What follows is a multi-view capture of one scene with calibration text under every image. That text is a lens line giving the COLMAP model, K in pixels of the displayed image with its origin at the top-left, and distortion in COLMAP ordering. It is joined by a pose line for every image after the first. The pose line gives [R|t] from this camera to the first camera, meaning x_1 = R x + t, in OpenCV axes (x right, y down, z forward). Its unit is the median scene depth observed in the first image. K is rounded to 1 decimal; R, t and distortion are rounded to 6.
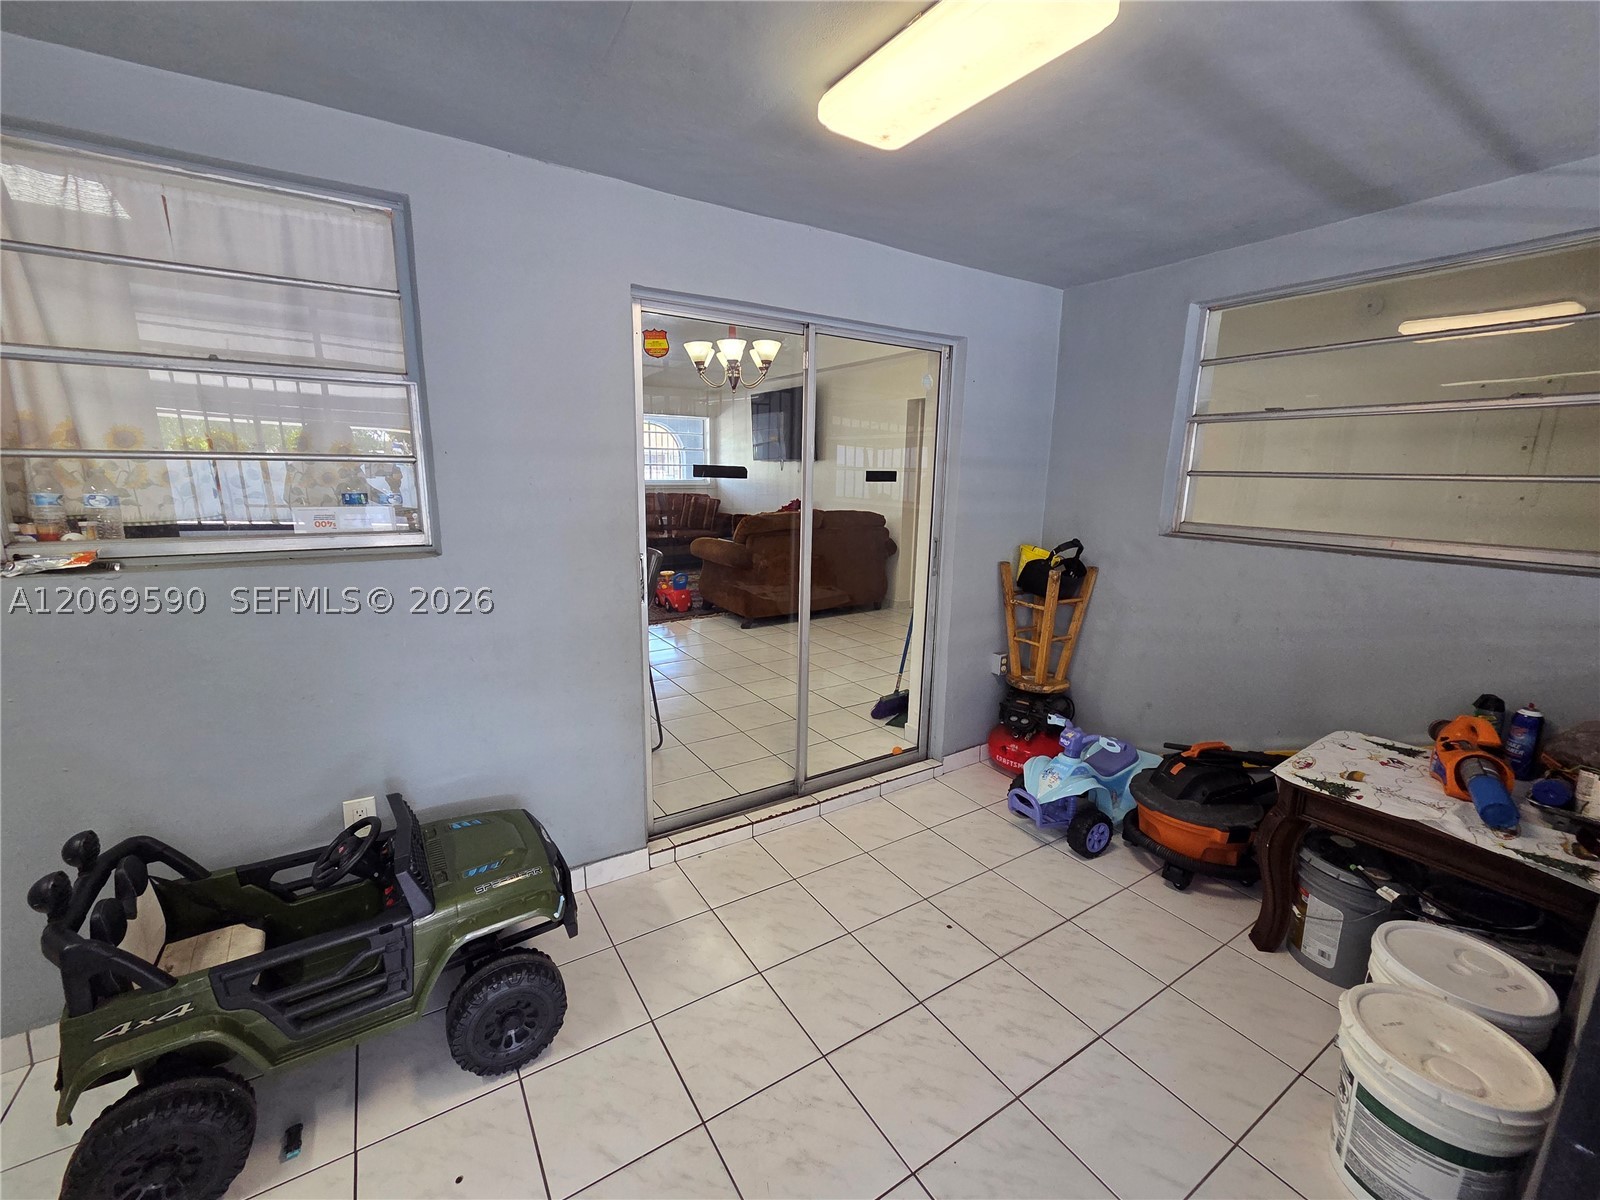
lens RADIAL K [[657.6, 0, 798.0], [0, 657.6, 597.7], [0, 0, 1]] dist [0.001545, 0.000083]
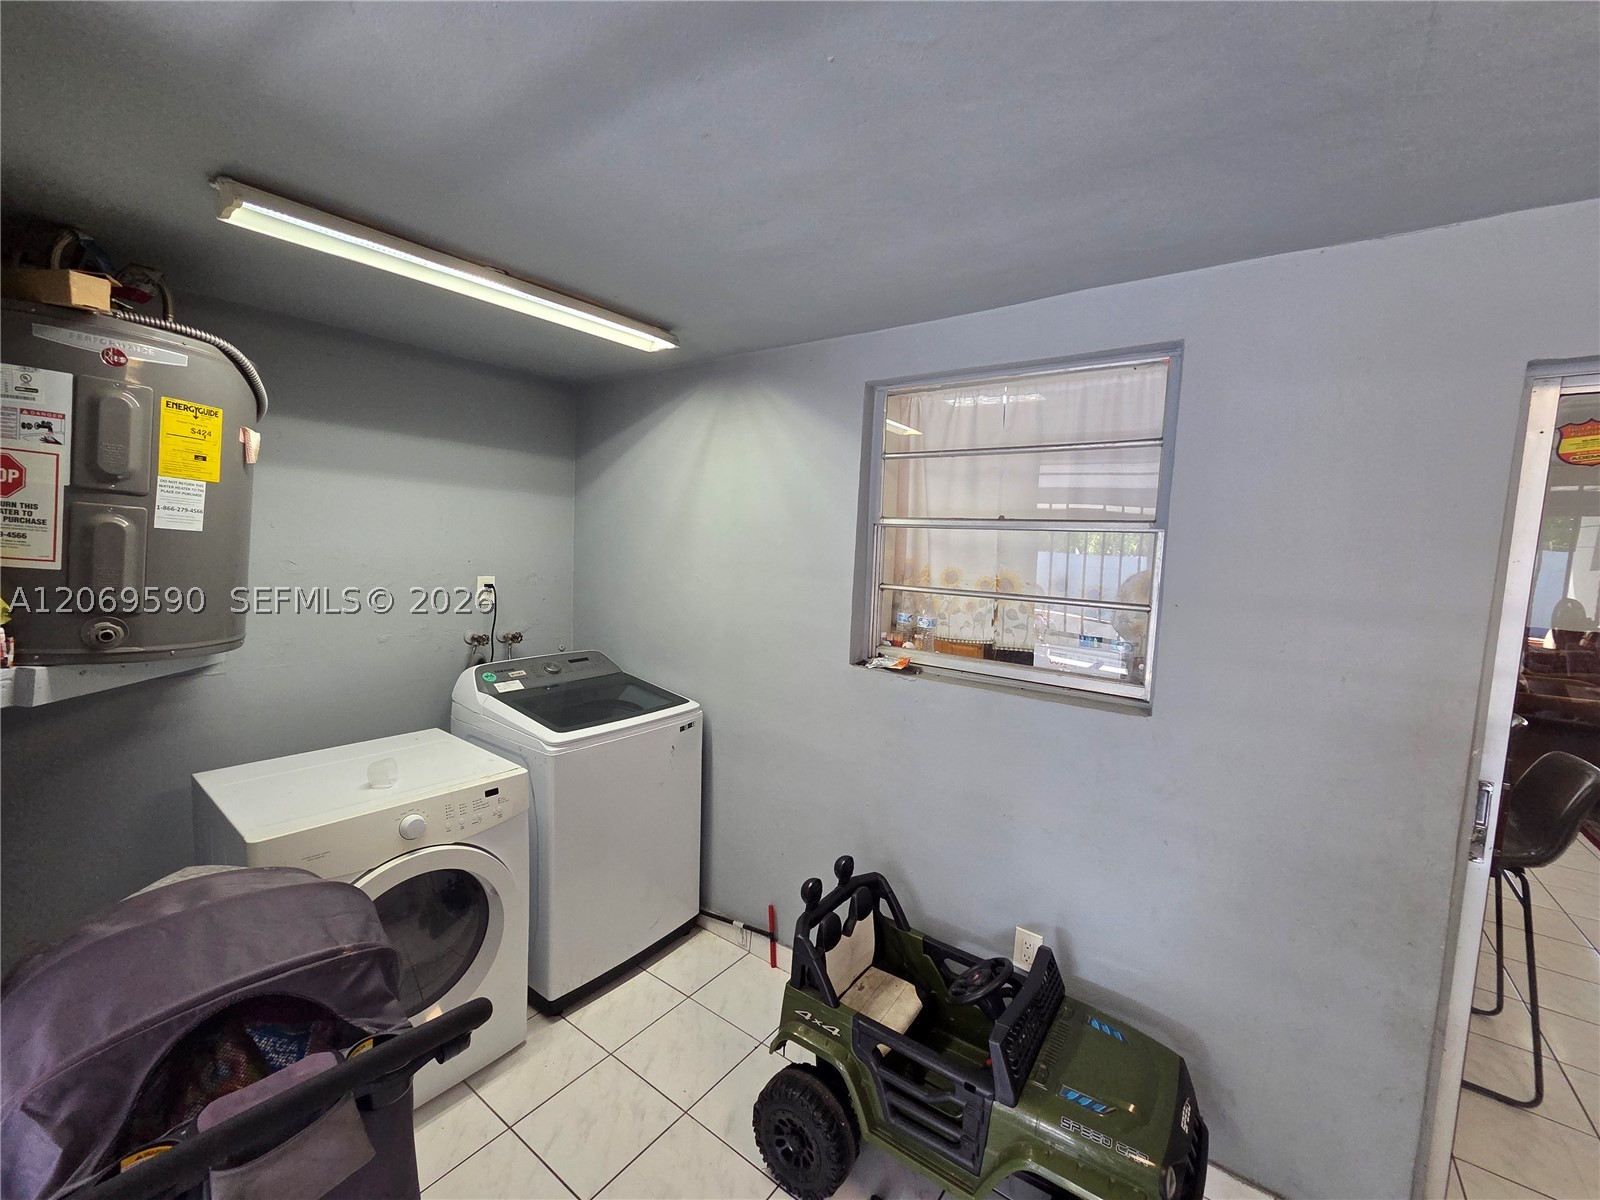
lens RADIAL K [[657.6, 0, 798.0], [0, 657.6, 597.7], [0, 0, 1]] dist [0.001545, 0.000083]
pose [[0.358401, 0.079417, -0.930184, 0.123244], [-0.215436, 0.976518, 0.000365, -0.139542], [0.908370, 0.200264, 0.367095, 0.239767]]
